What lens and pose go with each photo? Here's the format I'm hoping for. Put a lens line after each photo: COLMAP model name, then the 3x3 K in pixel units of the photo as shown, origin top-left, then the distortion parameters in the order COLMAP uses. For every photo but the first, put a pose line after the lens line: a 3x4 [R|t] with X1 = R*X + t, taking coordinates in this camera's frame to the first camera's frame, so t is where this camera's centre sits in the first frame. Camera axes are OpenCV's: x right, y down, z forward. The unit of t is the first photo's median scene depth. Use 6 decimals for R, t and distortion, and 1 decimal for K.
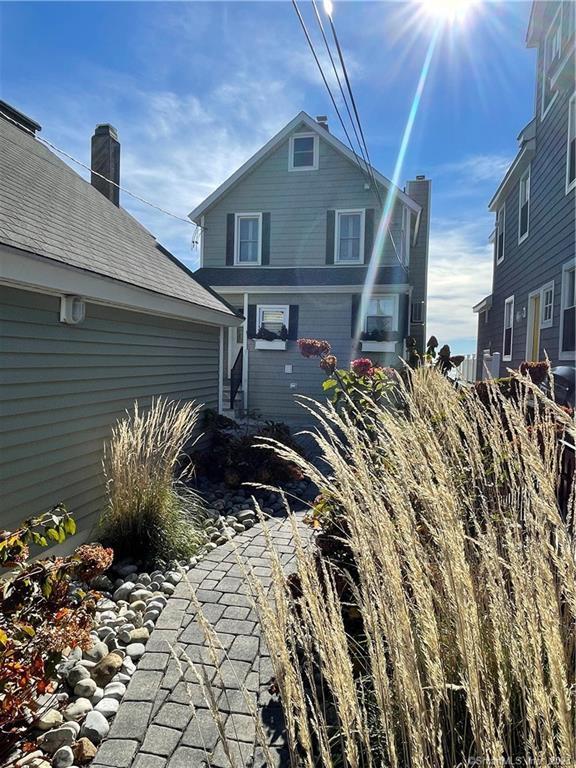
lens RADIAL K [[562.2, 0, 286.4], [0, 562.2, 384.1], [0, 0, 1]] dist [0.006783, 0.001727]
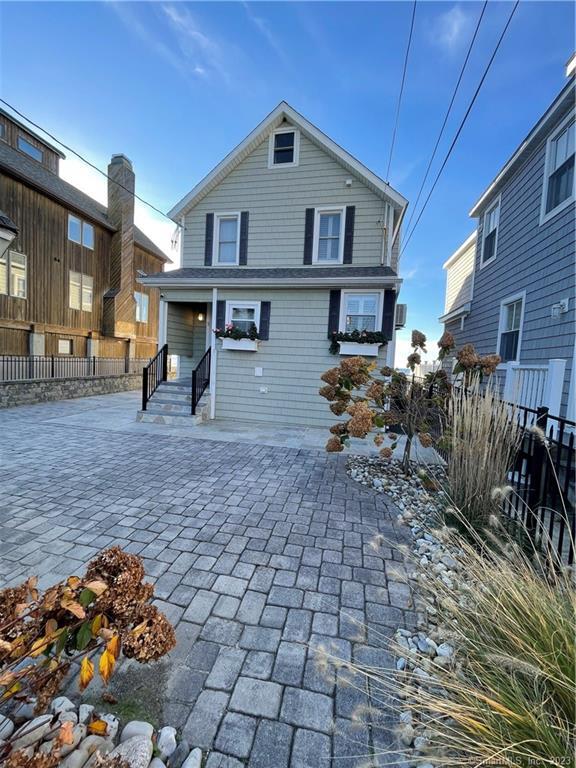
lens RADIAL K [[309.3, 0, 288.5], [0, 309.3, 383.4], [0, 0, 1]] dist [-0.000403, -0.000062]
pose [[0.999605, 0.028107, 0.000645, 0.049332], [-0.028114, 0.999341, 0.022948, -0.018831], [0.000000, -0.022957, 0.999736, 0.461266]]
